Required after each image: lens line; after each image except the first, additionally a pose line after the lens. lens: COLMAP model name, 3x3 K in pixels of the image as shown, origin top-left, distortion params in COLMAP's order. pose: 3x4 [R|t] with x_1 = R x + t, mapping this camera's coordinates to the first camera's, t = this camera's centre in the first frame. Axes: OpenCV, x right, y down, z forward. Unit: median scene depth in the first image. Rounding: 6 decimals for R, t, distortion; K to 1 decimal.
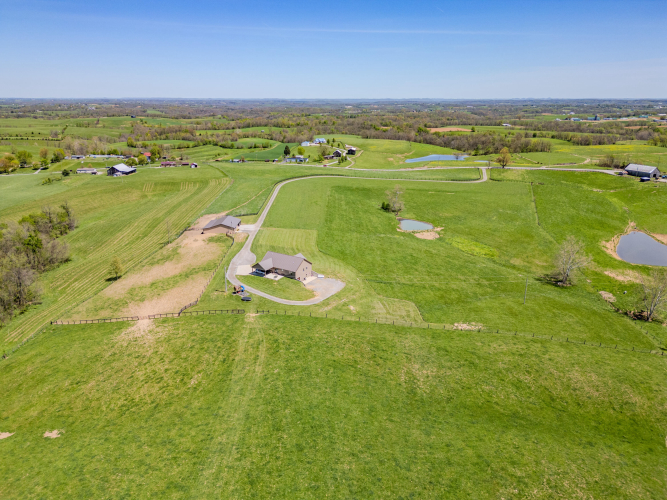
lens RADIAL K [[460.8, 0, 331.9], [0, 460.8, 247.1], [0, 0, 1]] dist [0.060643, -0.049952]
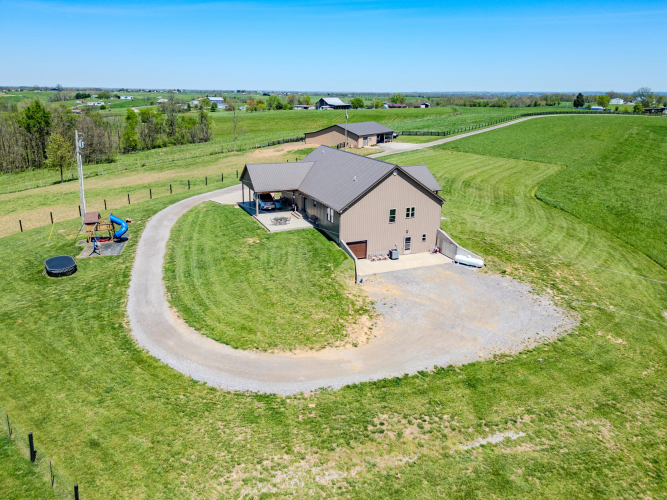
lens RADIAL K [[460.8, 0, 331.9], [0, 460.8, 247.1], [0, 0, 1]] dist [0.060643, -0.049952]
pose [[0.817425, 0.183042, -0.546180, 0.025833], [-0.180248, 0.981833, 0.059280, 0.032013], [0.547108, 0.049991, 0.835568, 0.443389]]
